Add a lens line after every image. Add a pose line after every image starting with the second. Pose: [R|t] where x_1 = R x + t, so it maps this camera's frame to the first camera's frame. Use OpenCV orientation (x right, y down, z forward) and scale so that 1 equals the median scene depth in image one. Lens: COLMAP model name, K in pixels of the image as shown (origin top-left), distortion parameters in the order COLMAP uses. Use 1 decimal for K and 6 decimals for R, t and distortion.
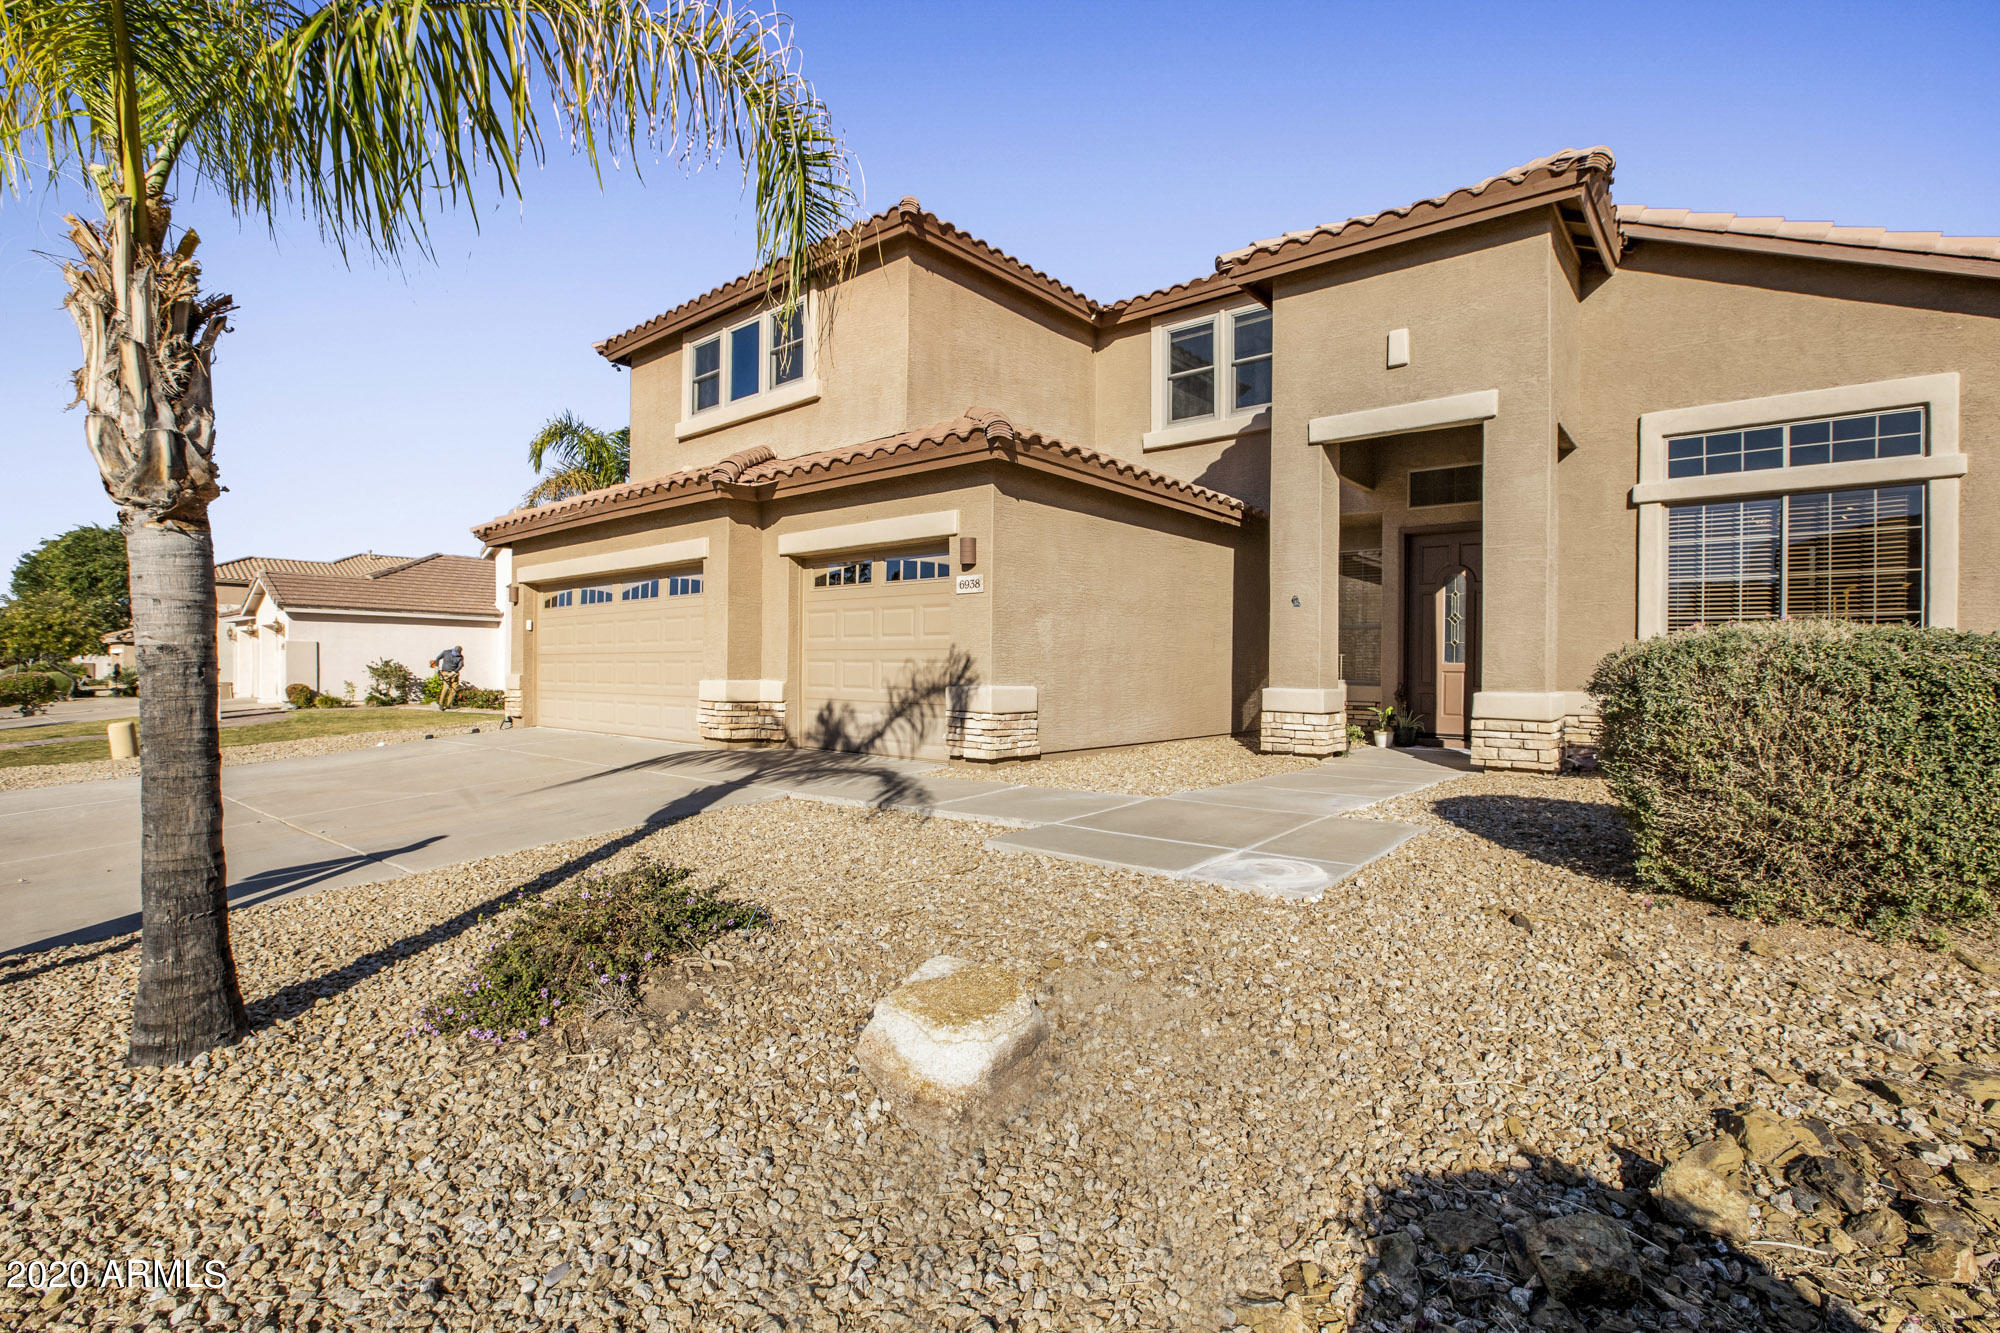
lens RADIAL K [[911.5, 0, 1000.0], [0, 911.5, 666.5], [0, 0, 1]] dist [-0.054577, 0.024111]
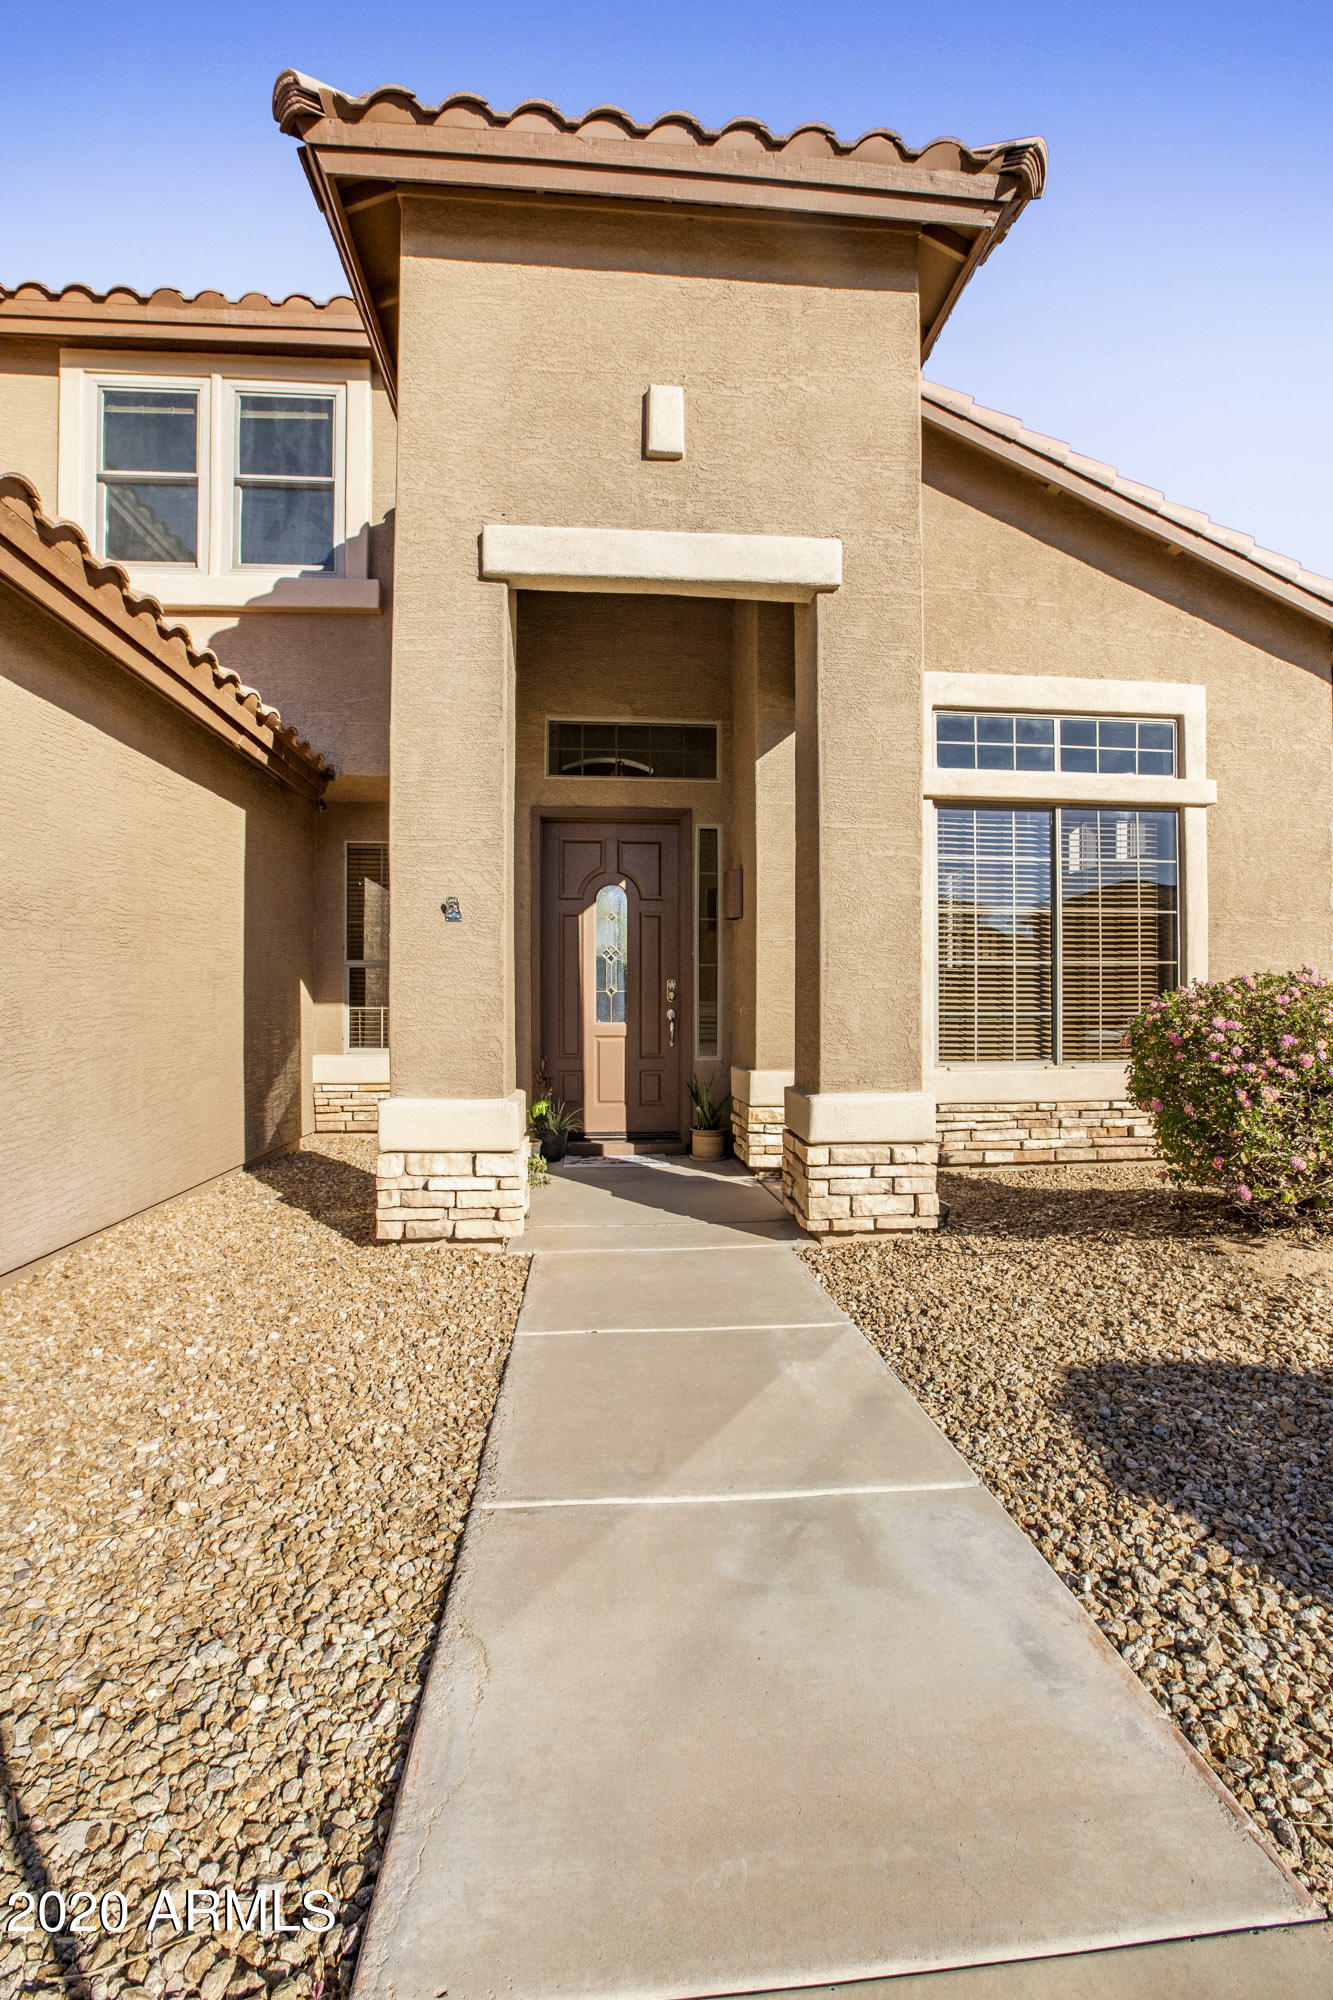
lens RADIAL K [[911.5, 0, 666.5], [0, 911.5, 1000.0], [0, 0, 1]] dist [-0.054577, 0.024111]
pose [[0.702419, -0.006612, 0.711733, 0.084274], [0.006125, 0.999976, 0.003245, -0.029425], [-0.711737, 0.002080, 0.702443, 0.675366]]
